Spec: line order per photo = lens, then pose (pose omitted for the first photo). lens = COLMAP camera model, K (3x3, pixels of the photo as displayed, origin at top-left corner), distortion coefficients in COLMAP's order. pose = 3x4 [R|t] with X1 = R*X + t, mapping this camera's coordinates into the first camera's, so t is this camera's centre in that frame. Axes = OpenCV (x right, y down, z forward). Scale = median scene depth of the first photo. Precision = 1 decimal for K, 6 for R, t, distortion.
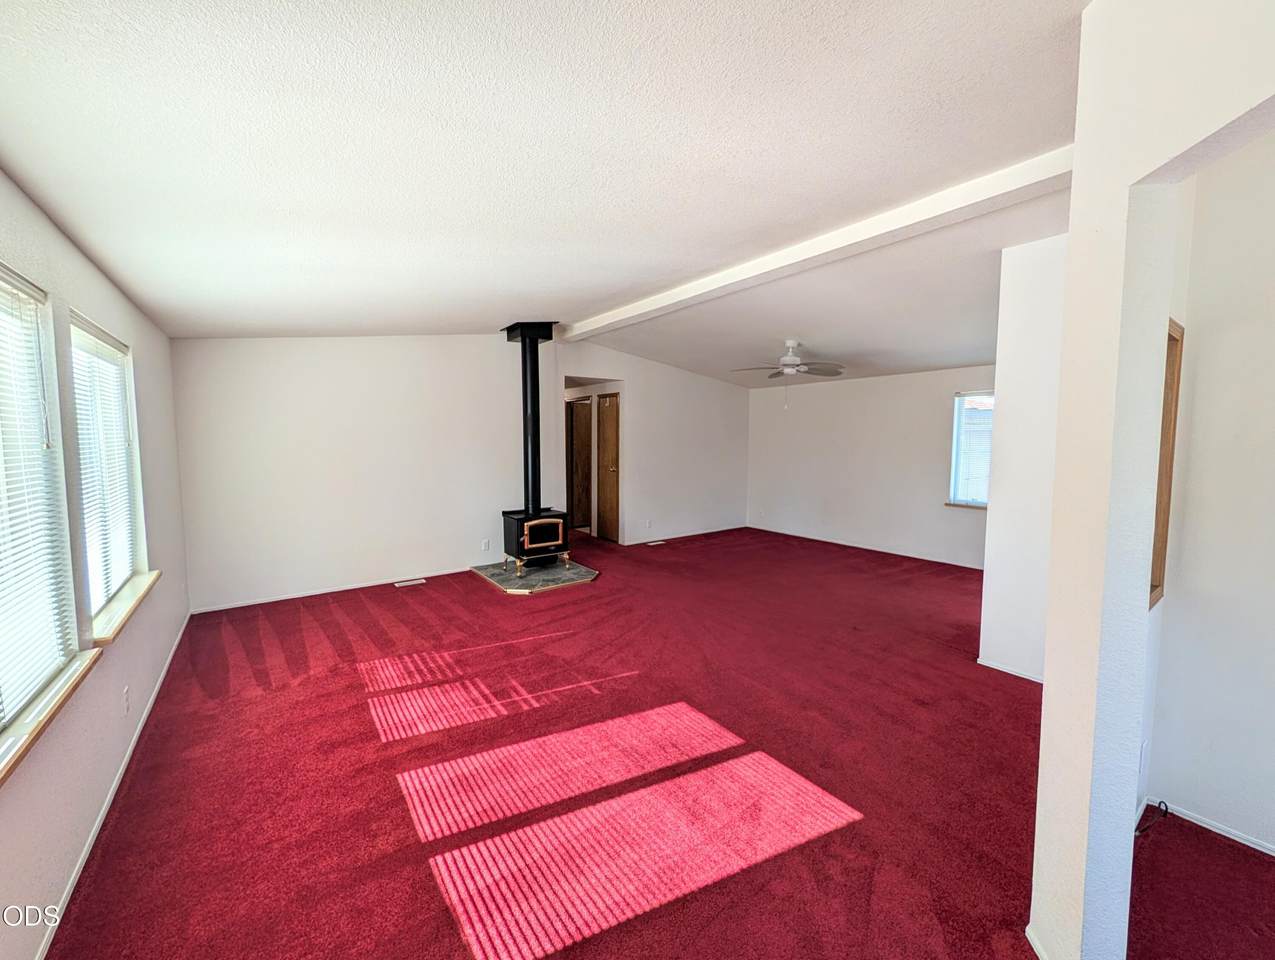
lens RADIAL K [[501.5, 0, 636.5], [0, 501.5, 477.1], [0, 0, 1]] dist [-0.001259, 0.000052]
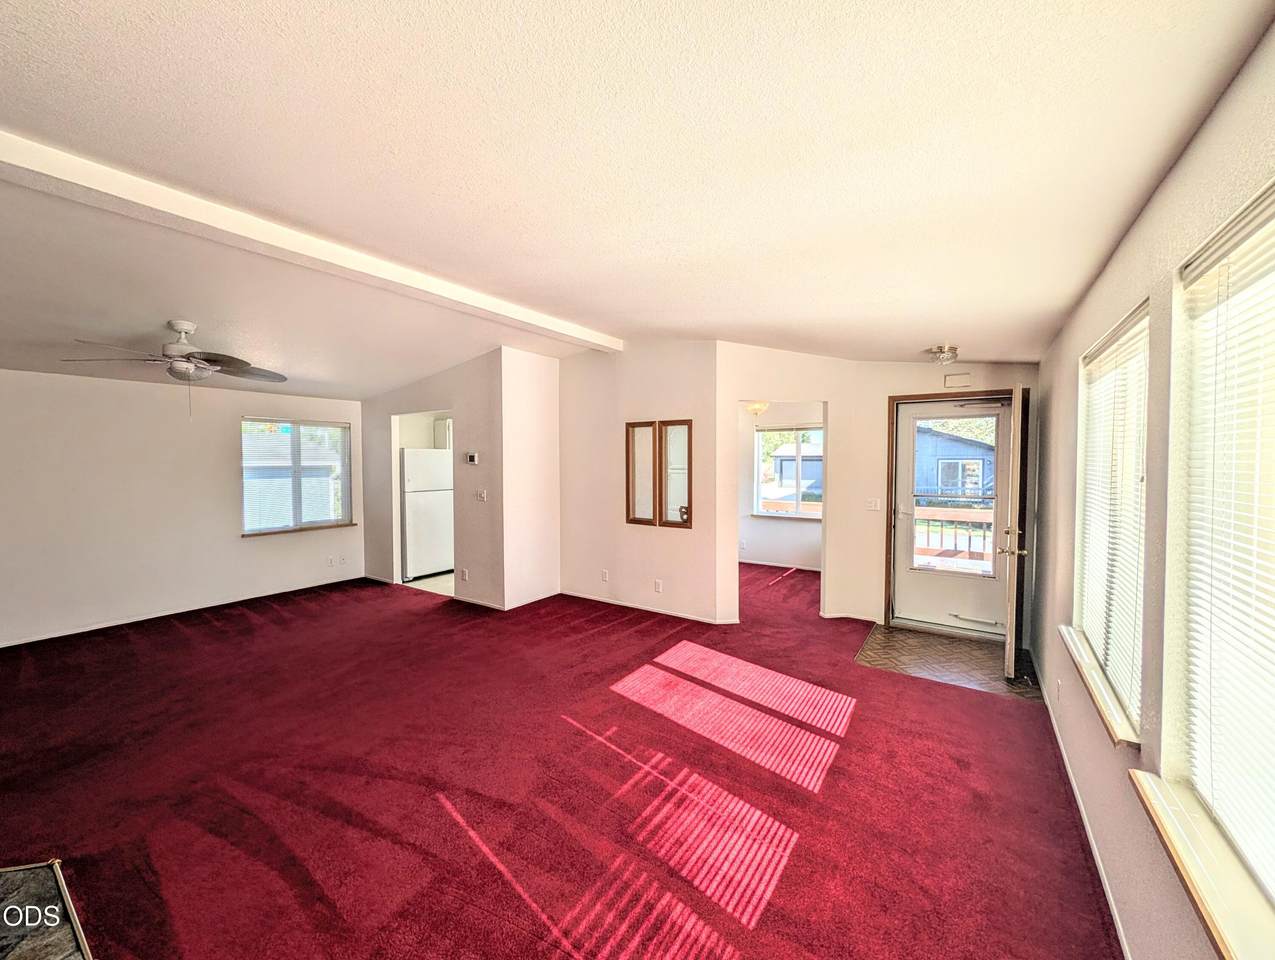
lens RADIAL K [[501.5, 0, 634.6], [0, 501.5, 476.6], [0, 0, 1]] dist [-0.001259, 0.000052]
pose [[-0.336954, -0.033214, 0.940935, -1.048712], [0.073417, 0.995408, 0.061428, -0.121166], [-0.938655, 0.089779, -0.332968, 1.316100]]
